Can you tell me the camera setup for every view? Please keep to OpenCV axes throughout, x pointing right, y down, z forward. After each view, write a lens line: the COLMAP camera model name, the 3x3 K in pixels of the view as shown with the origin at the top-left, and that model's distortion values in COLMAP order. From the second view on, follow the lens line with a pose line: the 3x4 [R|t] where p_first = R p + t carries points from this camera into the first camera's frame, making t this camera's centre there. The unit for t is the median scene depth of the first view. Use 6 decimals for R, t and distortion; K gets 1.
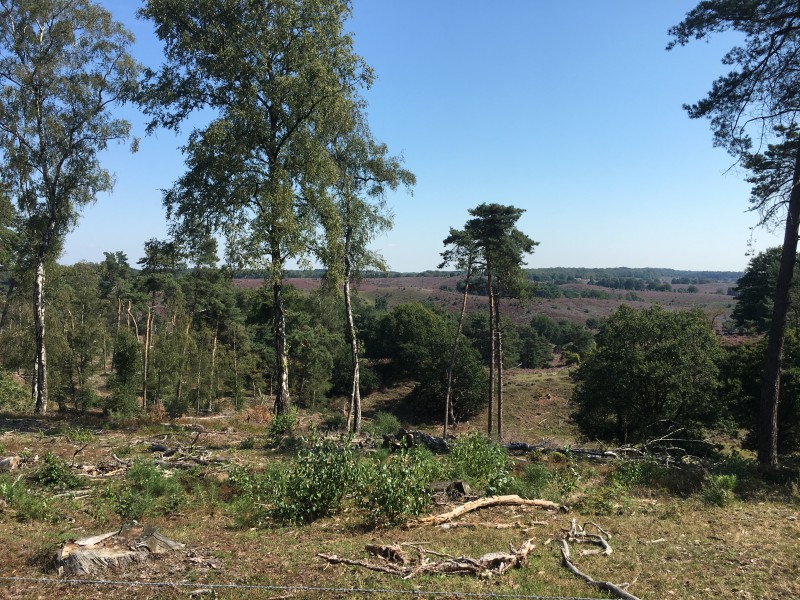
lens RADIAL K [[674.1, 0, 402.6], [0, 674.1, 301.2], [0, 0, 1]] dist [0.073595, -0.092982]
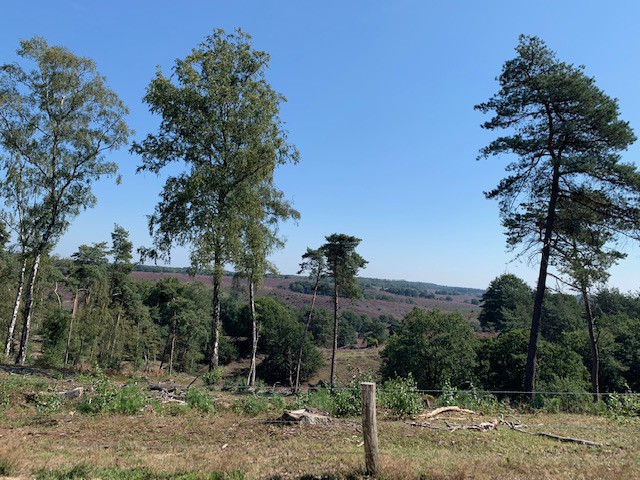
lens RADIAL K [[486.8, 0, 321.6], [0, 486.8, 238.5], [0, 0, 1]] dist [0.061825, -0.090483]
pose [[0.986750, 0.075688, 0.143516, -0.089617], [-0.058046, 0.990663, -0.123358, 0.001510], [-0.151512, 0.113393, 0.981930, -0.072980]]
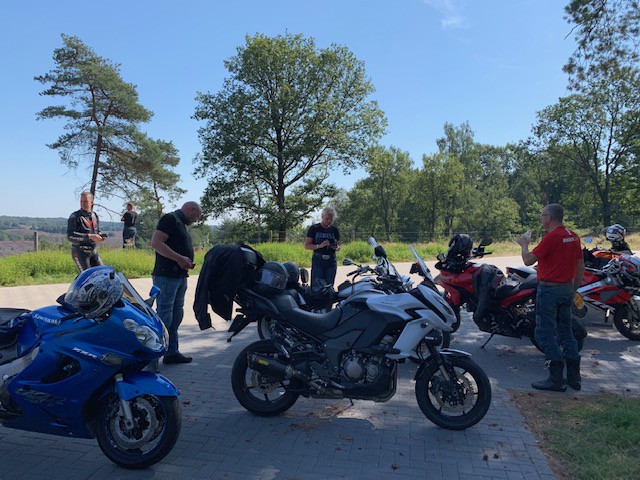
lens RADIAL K [[485.3, 0, 320.0], [0, 485.3, 240.0], [0, 0, 1]] dist [0.065601, -0.095840]
pose [[0.697954, 0.000362, 0.716142, -0.073009], [0.004886, 0.999974, -0.005268, 0.028305], [-0.716126, 0.007176, 0.697934, -0.469519]]
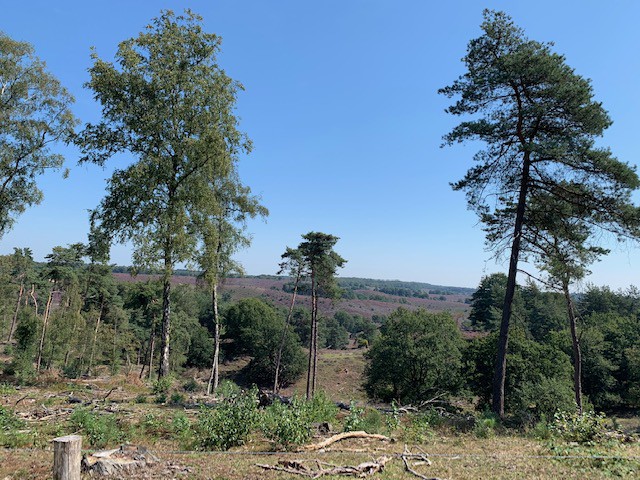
lens RADIAL K [[485.3, 0, 320.0], [0, 485.3, 240.0], [0, 0, 1]] dist [0.065601, -0.095840]
pose [[0.986227, 0.067962, 0.150788, -0.025776], [-0.049573, 0.991227, -0.122526, -0.001003], [-0.157792, 0.113363, 0.980944, -0.025925]]
